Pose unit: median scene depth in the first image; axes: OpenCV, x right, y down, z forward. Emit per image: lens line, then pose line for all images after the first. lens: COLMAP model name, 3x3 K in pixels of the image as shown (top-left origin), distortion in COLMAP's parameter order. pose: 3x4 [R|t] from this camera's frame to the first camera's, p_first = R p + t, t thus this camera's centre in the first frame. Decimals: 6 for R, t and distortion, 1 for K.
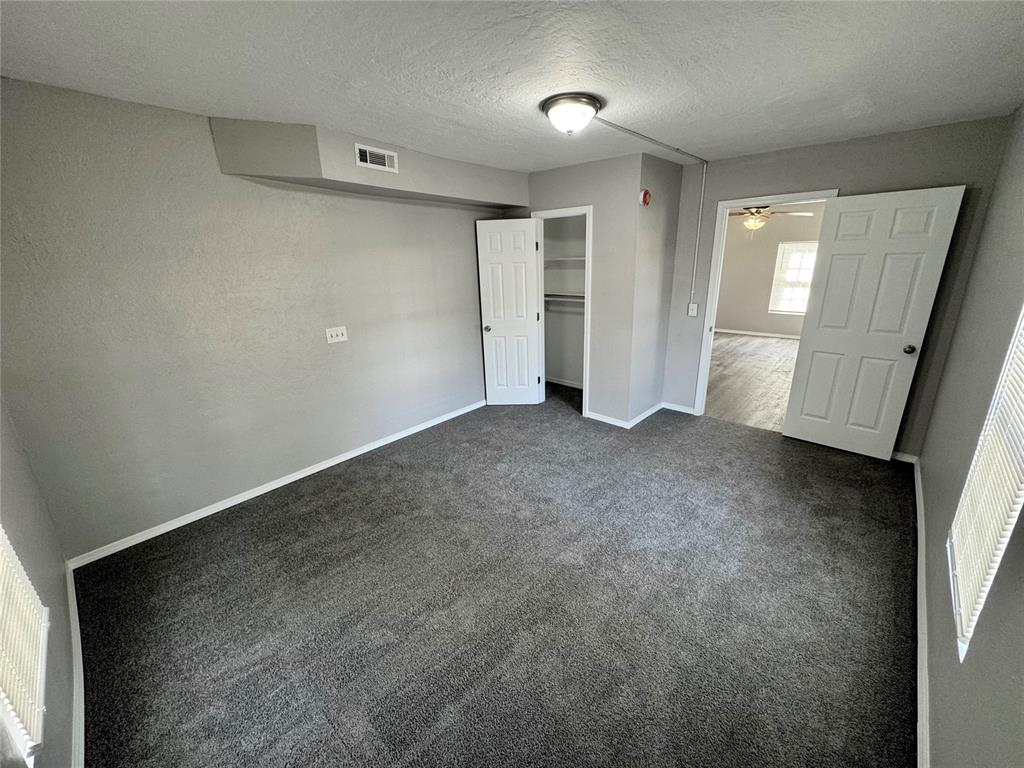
lens RADIAL K [[413.1, 0, 512.0], [0, 413.1, 384.0], [0, 0, 1]] dist [-0.001805, -0.000228]
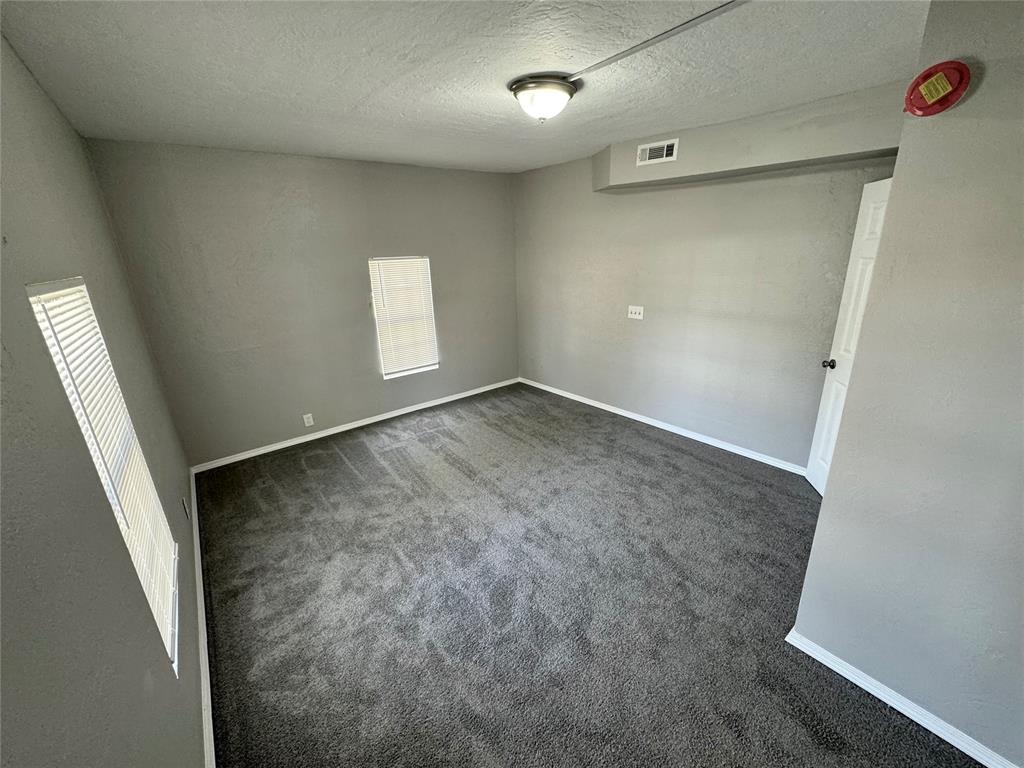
lens RADIAL K [[413.1, 0, 512.0], [0, 413.1, 384.0], [0, 0, 1]] dist [-0.001805, -0.000228]
pose [[-0.162194, 0.338678, -0.926817, 0.900396], [-0.260388, 0.891272, 0.371257, -0.319461], [0.951783, 0.301548, -0.056371, 0.892476]]
